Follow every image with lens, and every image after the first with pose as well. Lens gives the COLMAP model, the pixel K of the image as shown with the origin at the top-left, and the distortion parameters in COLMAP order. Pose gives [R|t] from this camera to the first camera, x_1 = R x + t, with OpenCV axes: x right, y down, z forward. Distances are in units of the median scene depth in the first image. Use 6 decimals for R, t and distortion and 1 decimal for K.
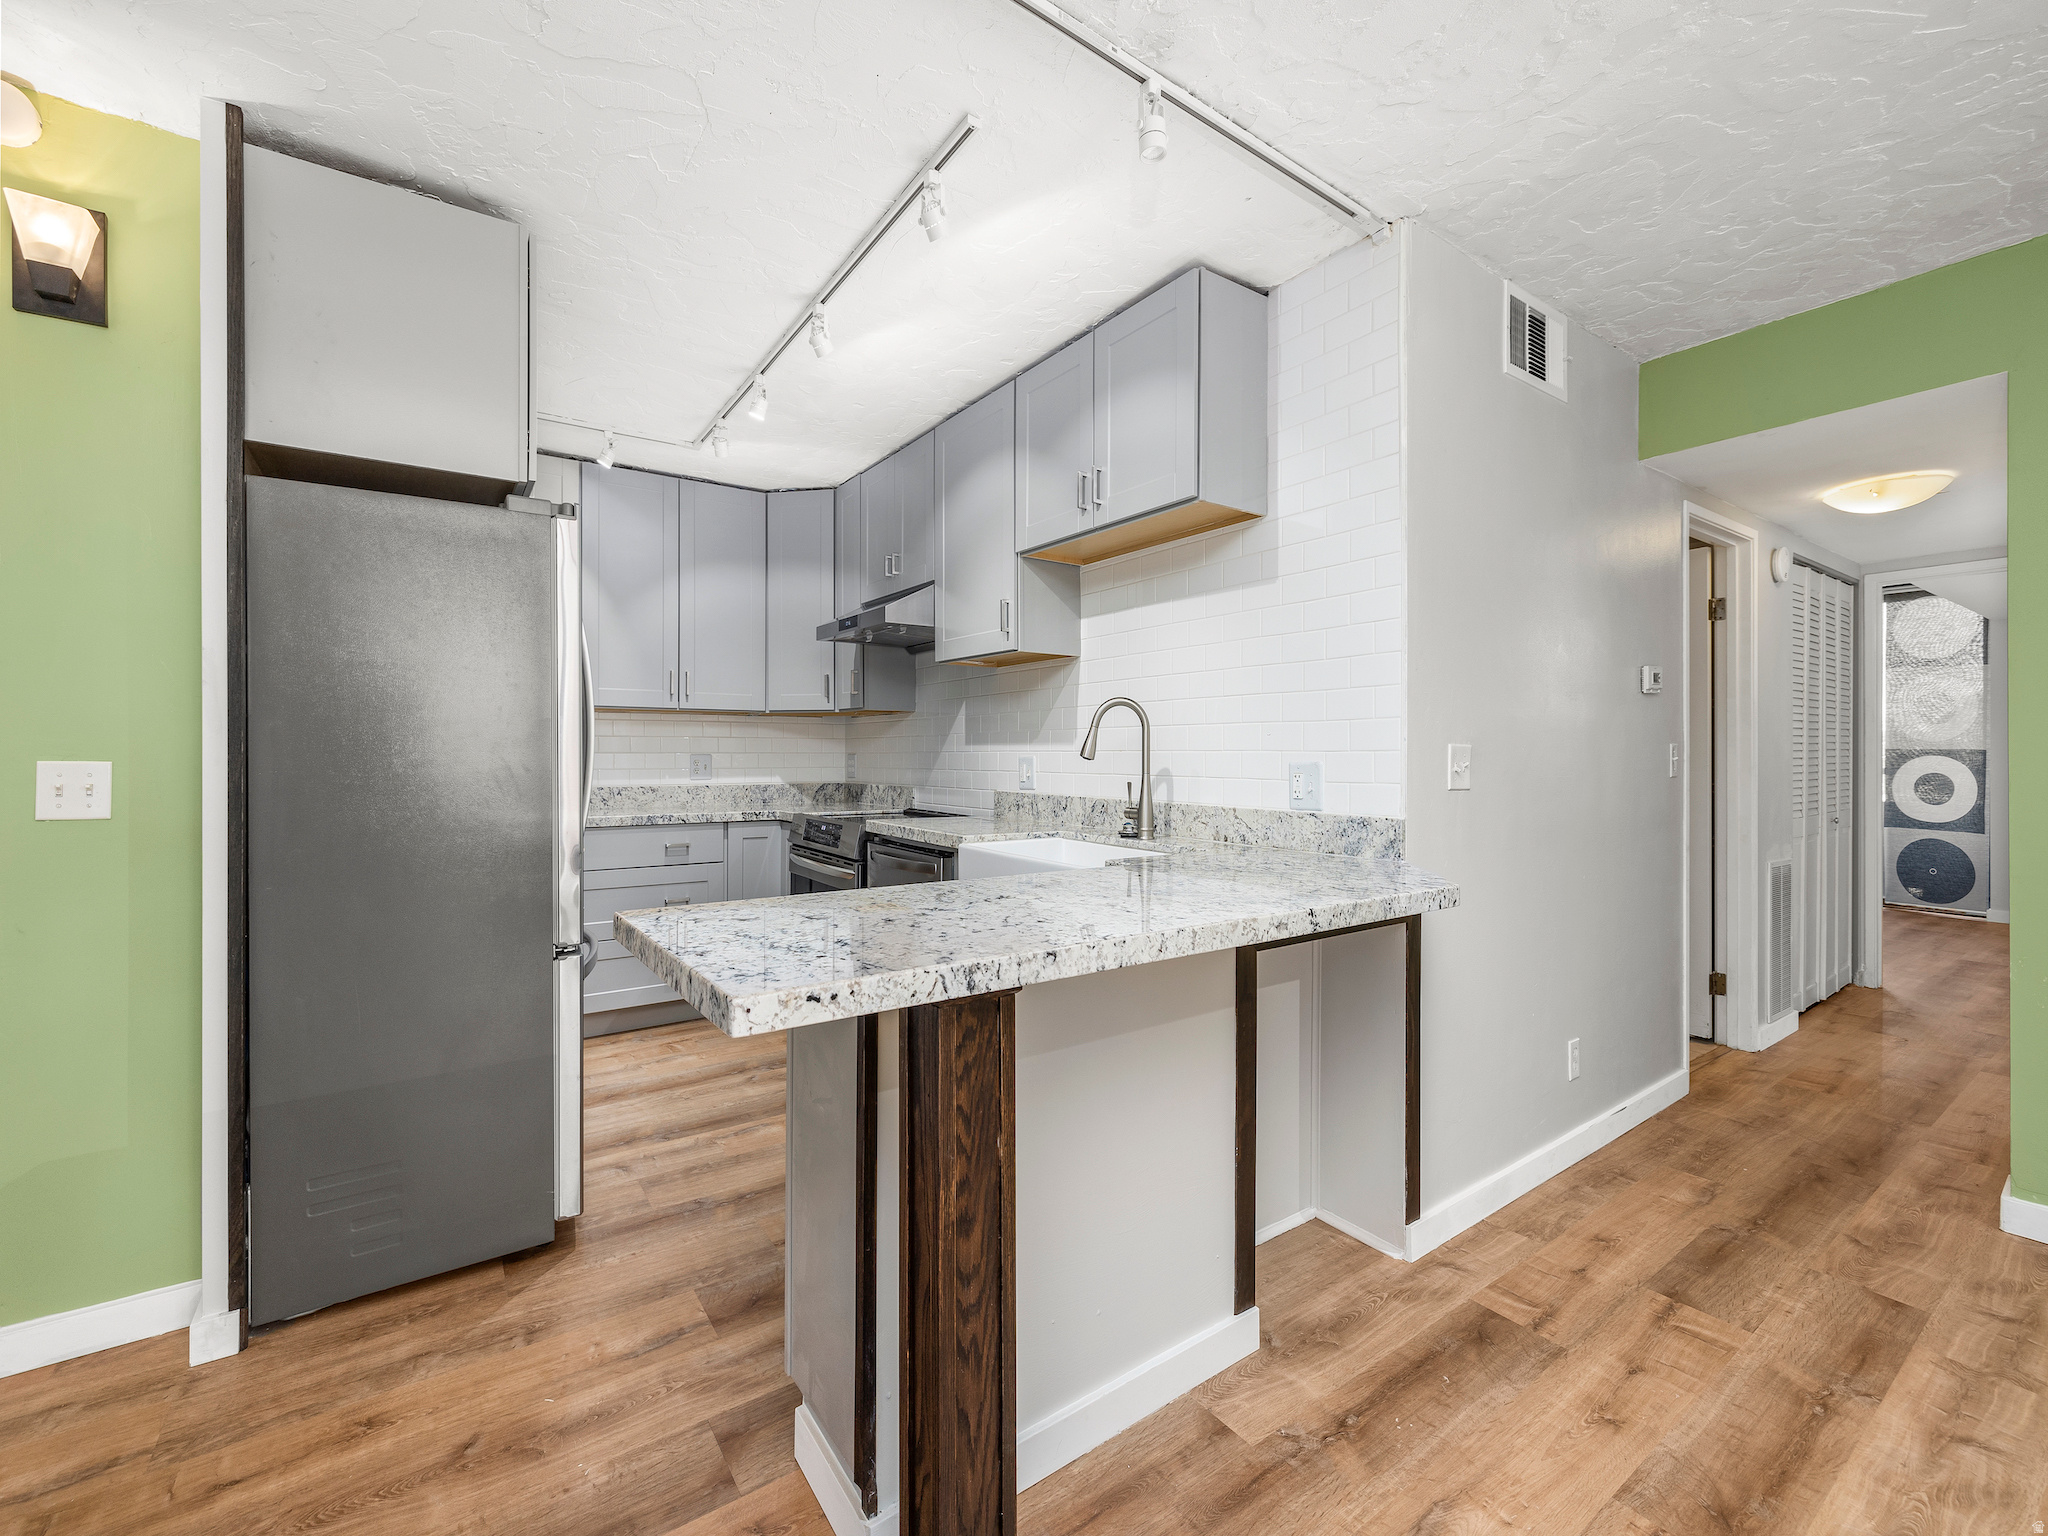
lens RADIAL K [[859.8, 0, 1003.8], [0, 859.8, 749.7], [0, 0, 1]] dist [-0.001373, -0.000430]
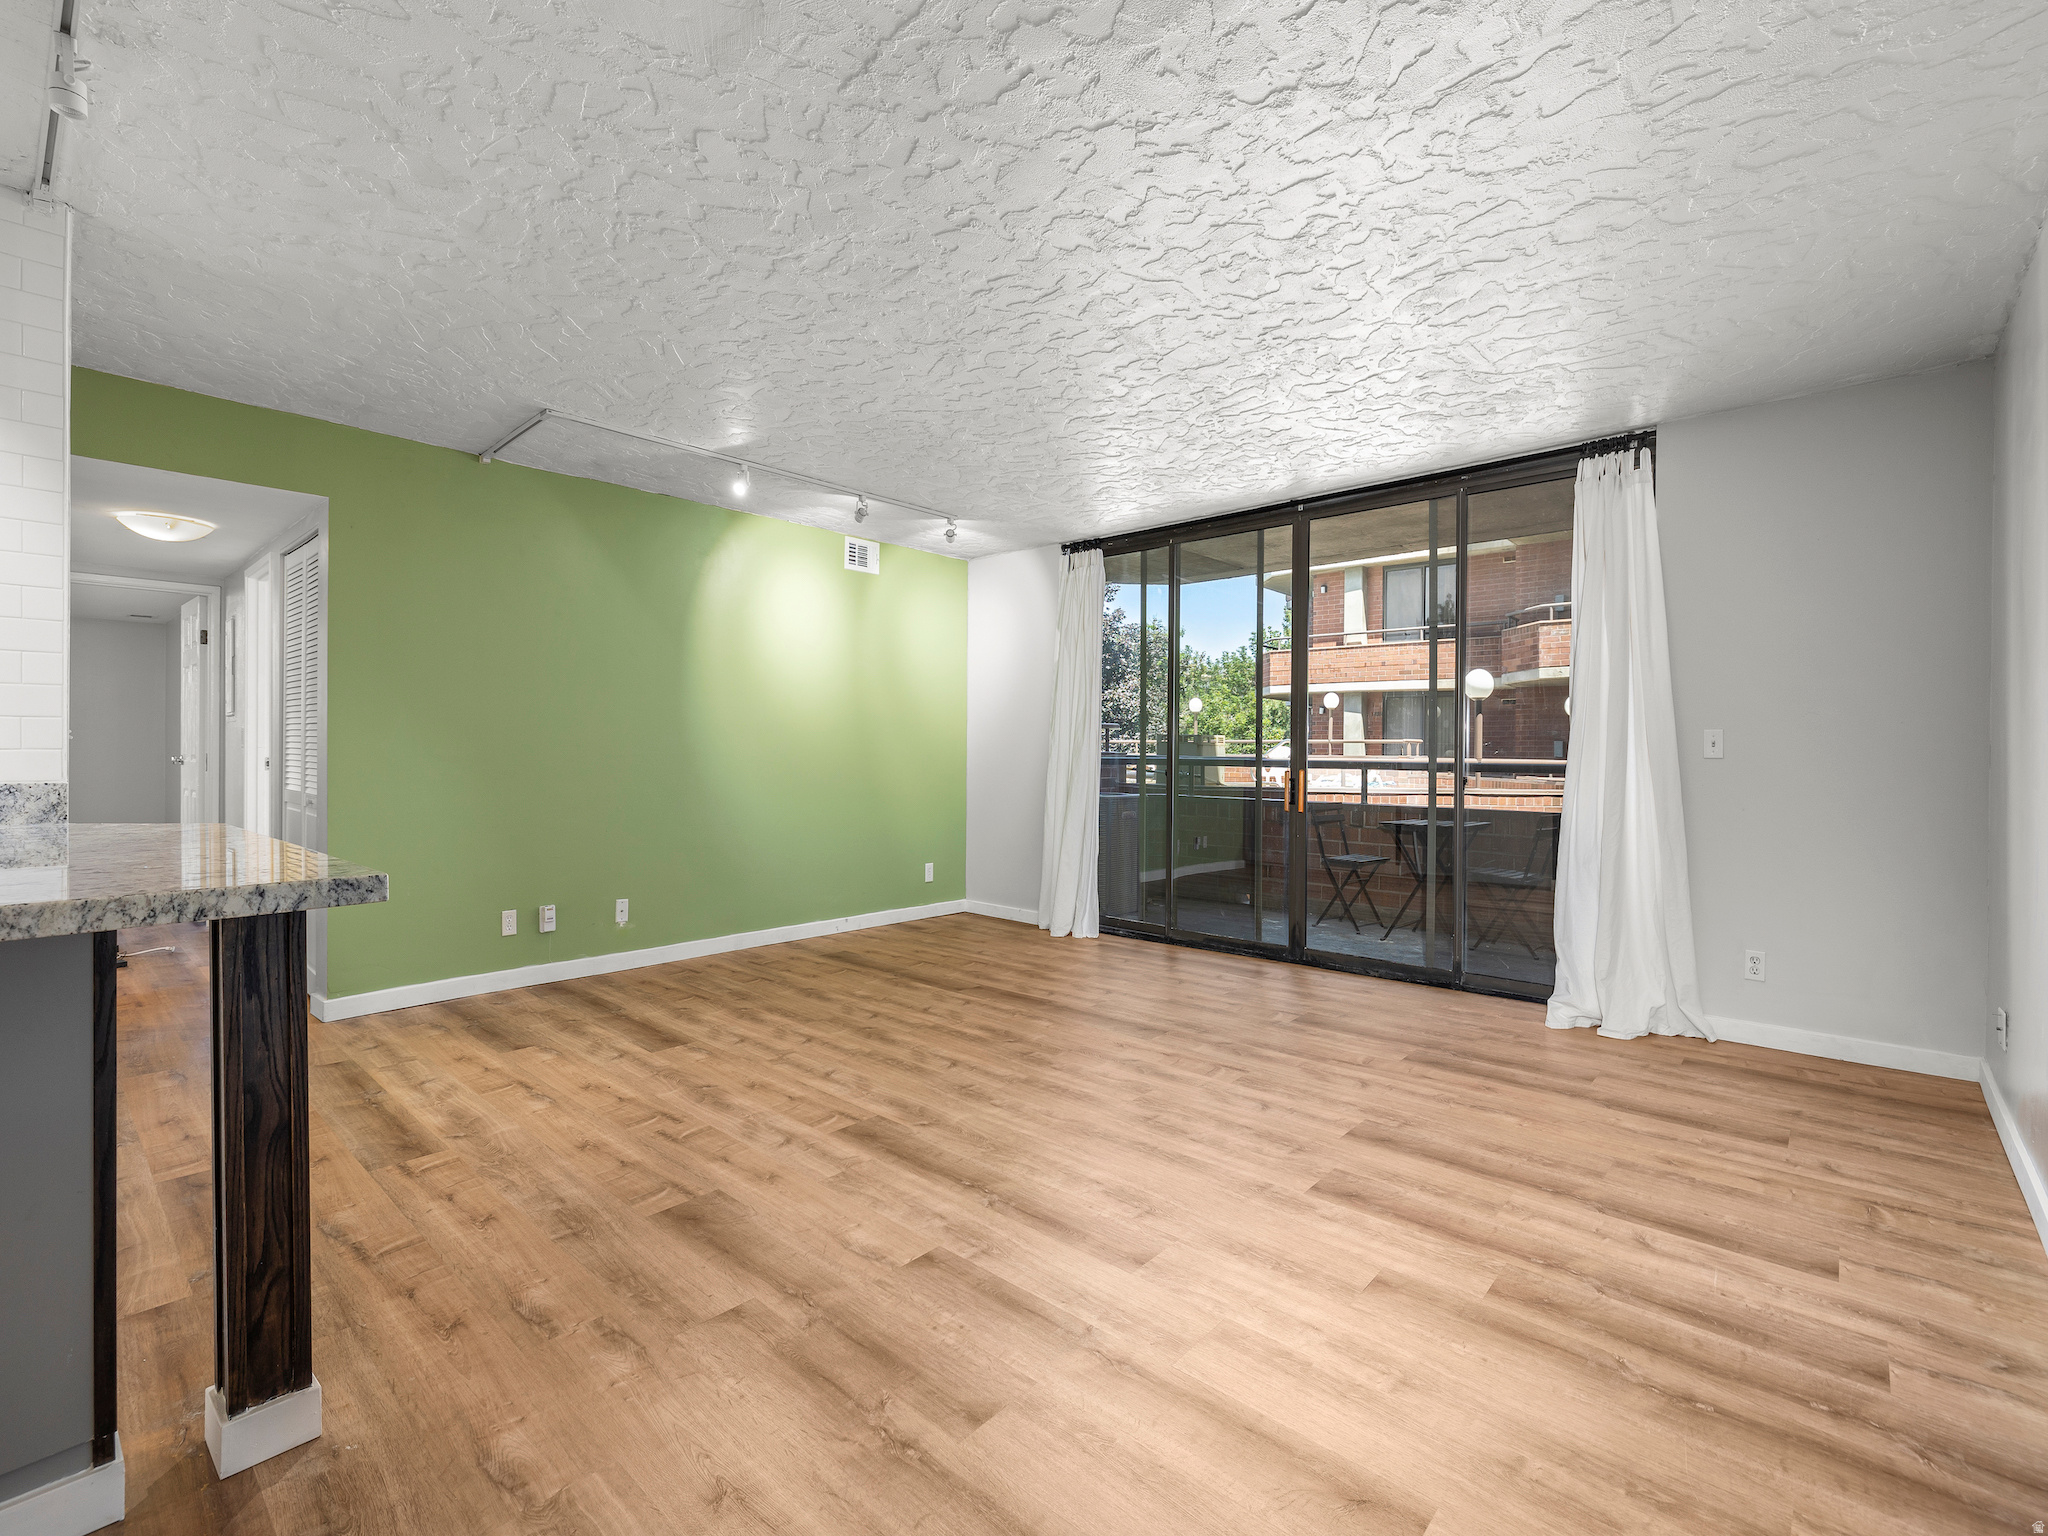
lens RADIAL K [[922.1, 0, 1011.5], [0, 922.1, 761.2], [0, 0, 1]] dist [-0.004496, 0.000093]
pose [[-0.223023, -0.013099, 0.974725, -0.525313], [-0.015069, 0.999837, 0.009989, 0.015503], [-0.974697, -0.012460, -0.223184, 0.075876]]
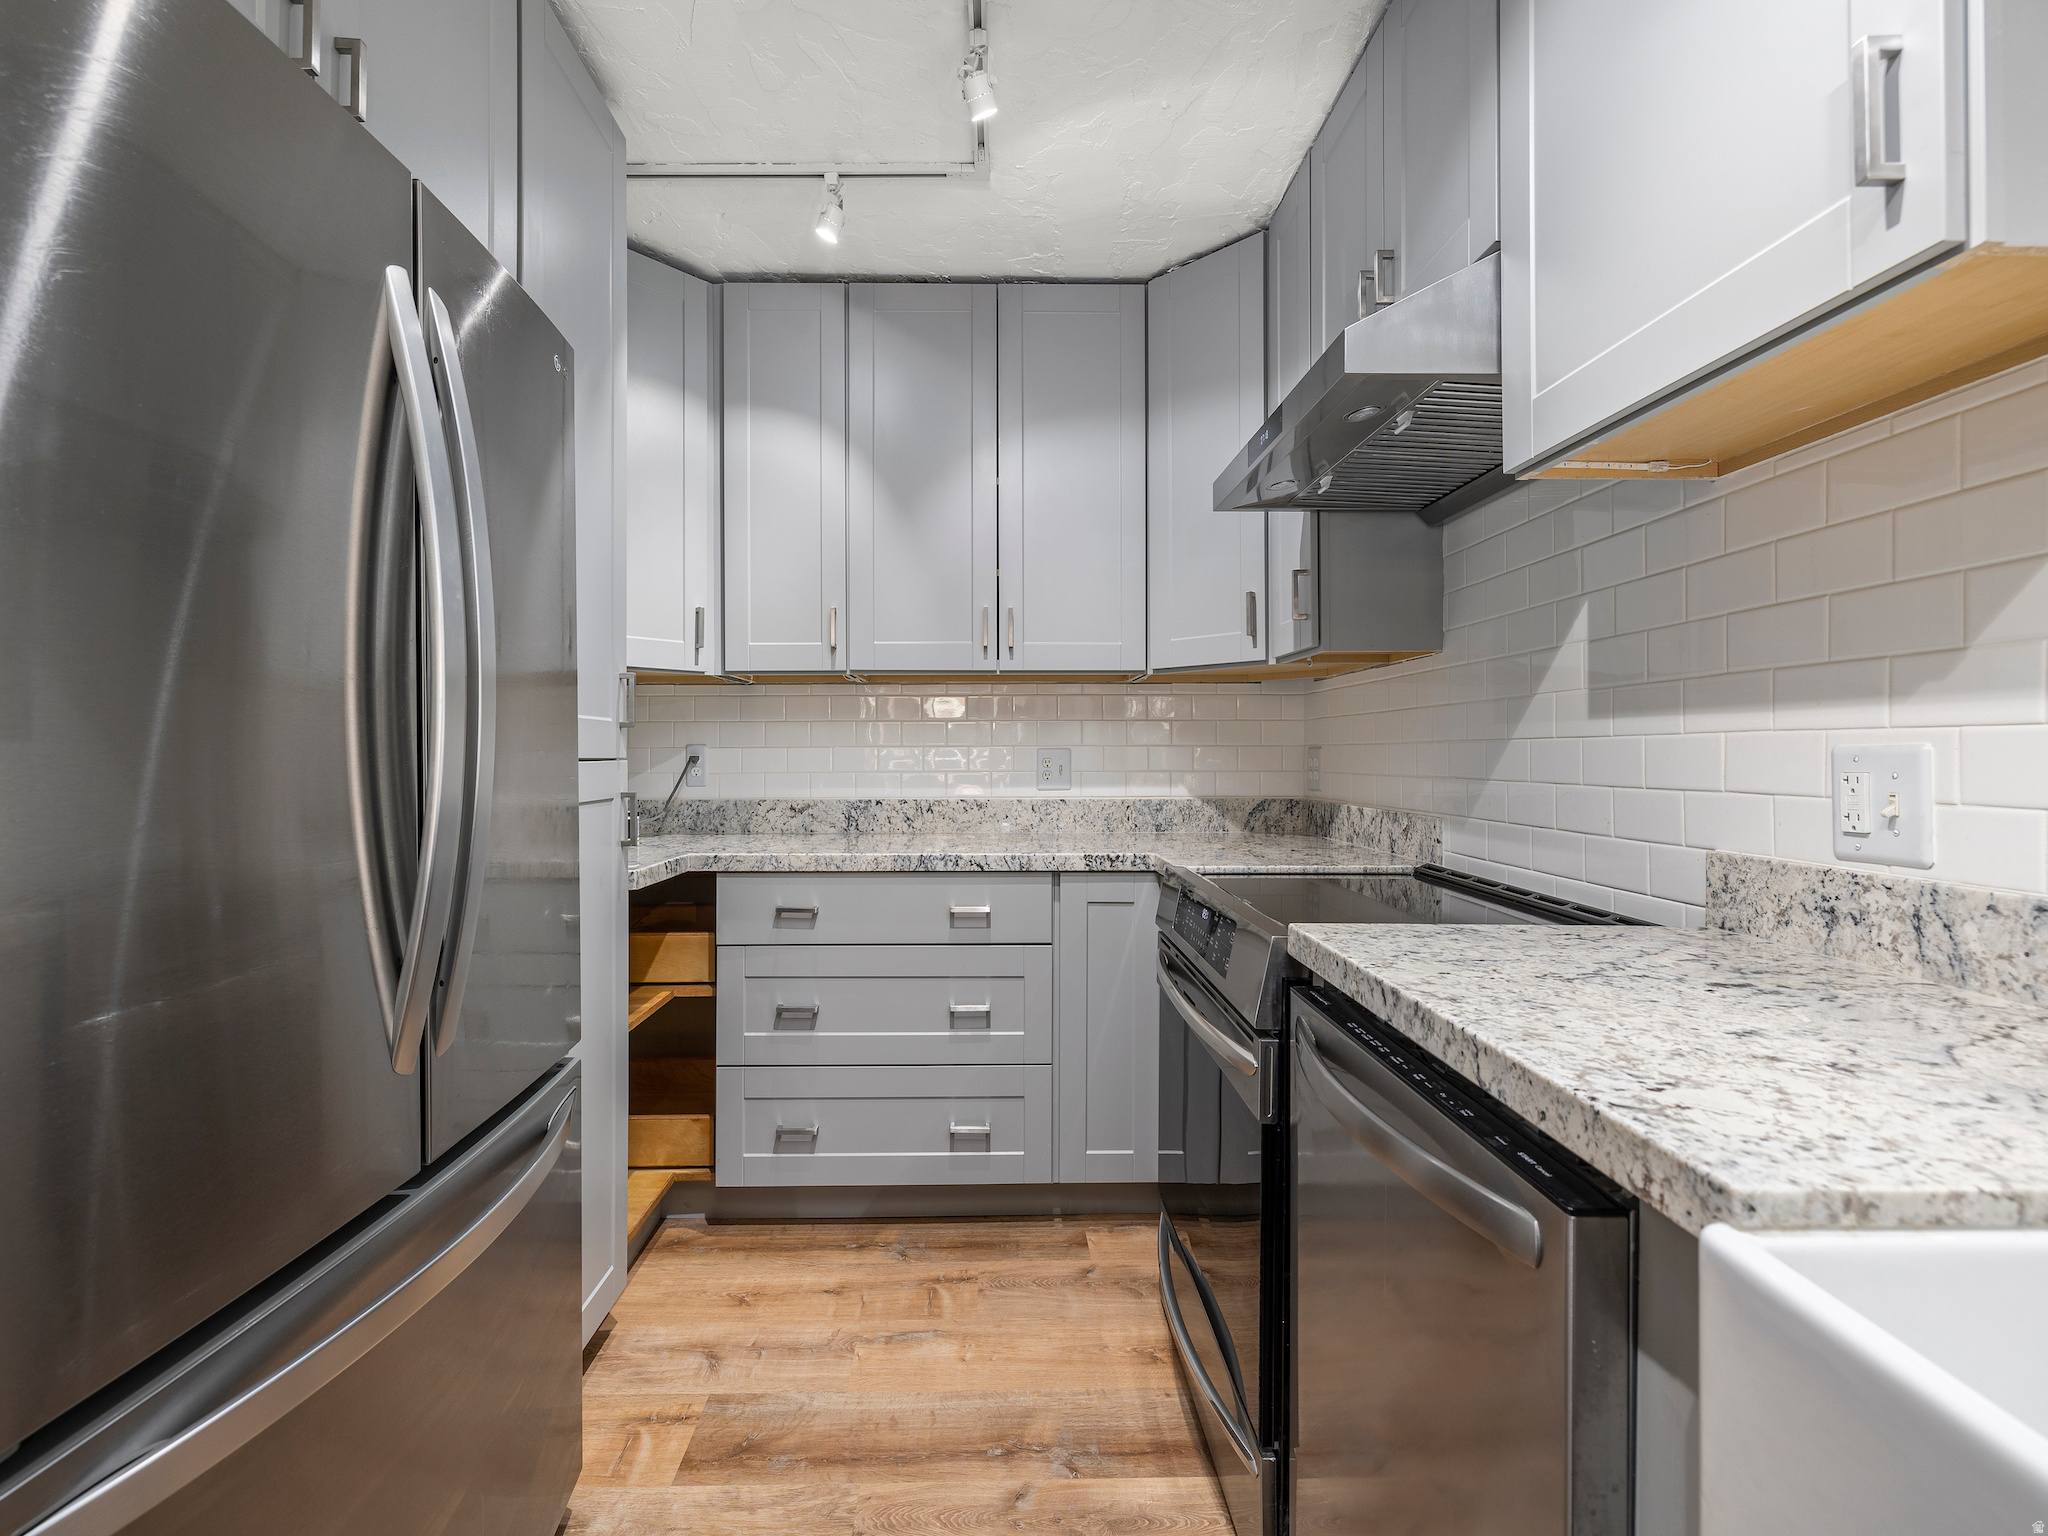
lens RADIAL K [[859.8, 0, 1003.8], [0, 859.8, 749.7], [0, 0, 1]] dist [-0.001373, -0.000430]
pose [[0.836792, -0.003913, -0.547506, -0.059227], [0.005111, 0.999987, 0.000664, 0.007394], [0.547497, -0.003354, 0.836801, 0.601428]]
